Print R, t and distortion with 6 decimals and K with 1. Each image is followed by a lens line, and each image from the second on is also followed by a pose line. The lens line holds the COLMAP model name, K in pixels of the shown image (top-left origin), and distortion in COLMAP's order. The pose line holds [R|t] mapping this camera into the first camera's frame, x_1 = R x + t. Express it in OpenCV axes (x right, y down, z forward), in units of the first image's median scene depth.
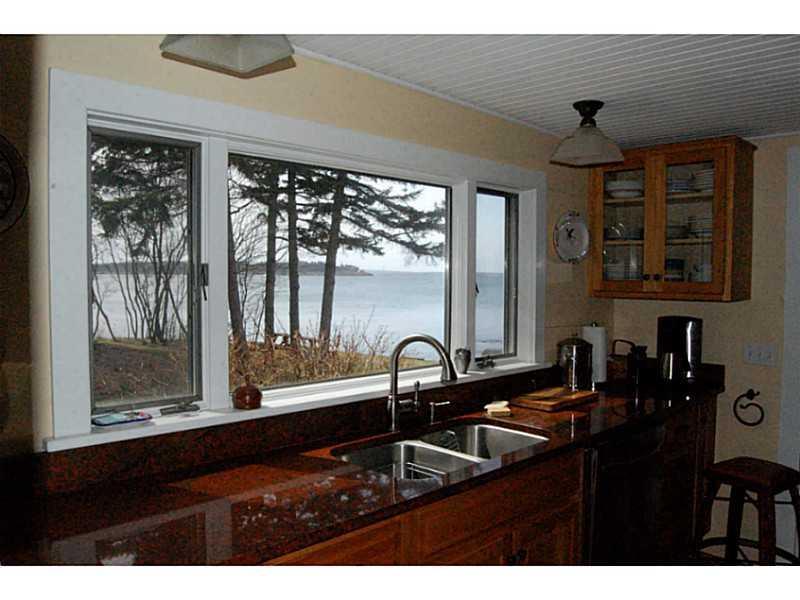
lens RADIAL K [[636.6, 0, 405.1], [0, 636.6, 297.1], [0, 0, 1]] dist [-0.084583, 0.026518]
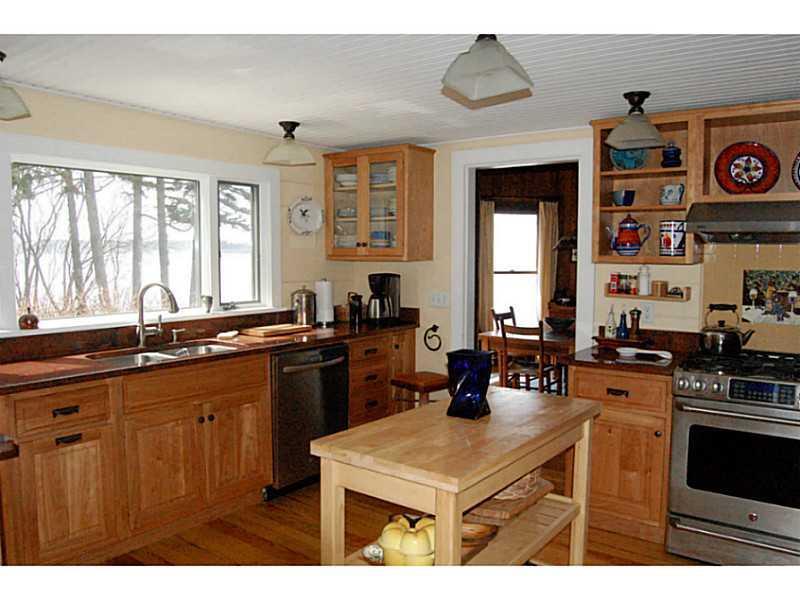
lens RADIAL K [[636.6, 0, 401.7], [0, 636.6, 300.2], [0, 0, 1]] dist [-0.084583, 0.026518]
pose [[0.987845, -0.017991, 0.154400, 0.261345], [0.011510, 0.999019, 0.042763, 0.031202], [-0.155018, -0.040466, 0.987083, -0.395146]]
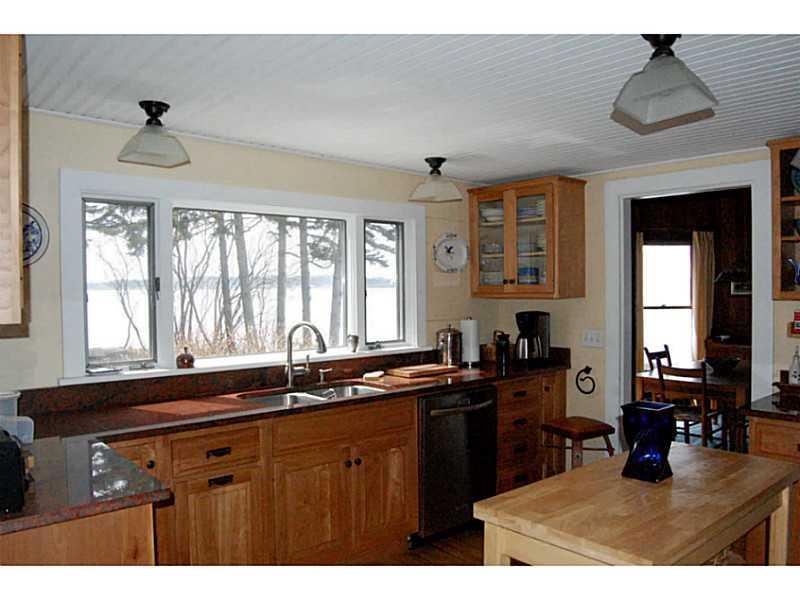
lens RADIAL K [[636.6, 0, 399.8], [0, 636.6, 299.5], [0, 0, 1]] dist [-0.084583, 0.026518]
pose [[0.998301, -0.016432, -0.055912, 0.237325], [0.015647, 0.999773, -0.014448, 0.021485], [0.056136, 0.013549, 0.998331, -0.345205]]
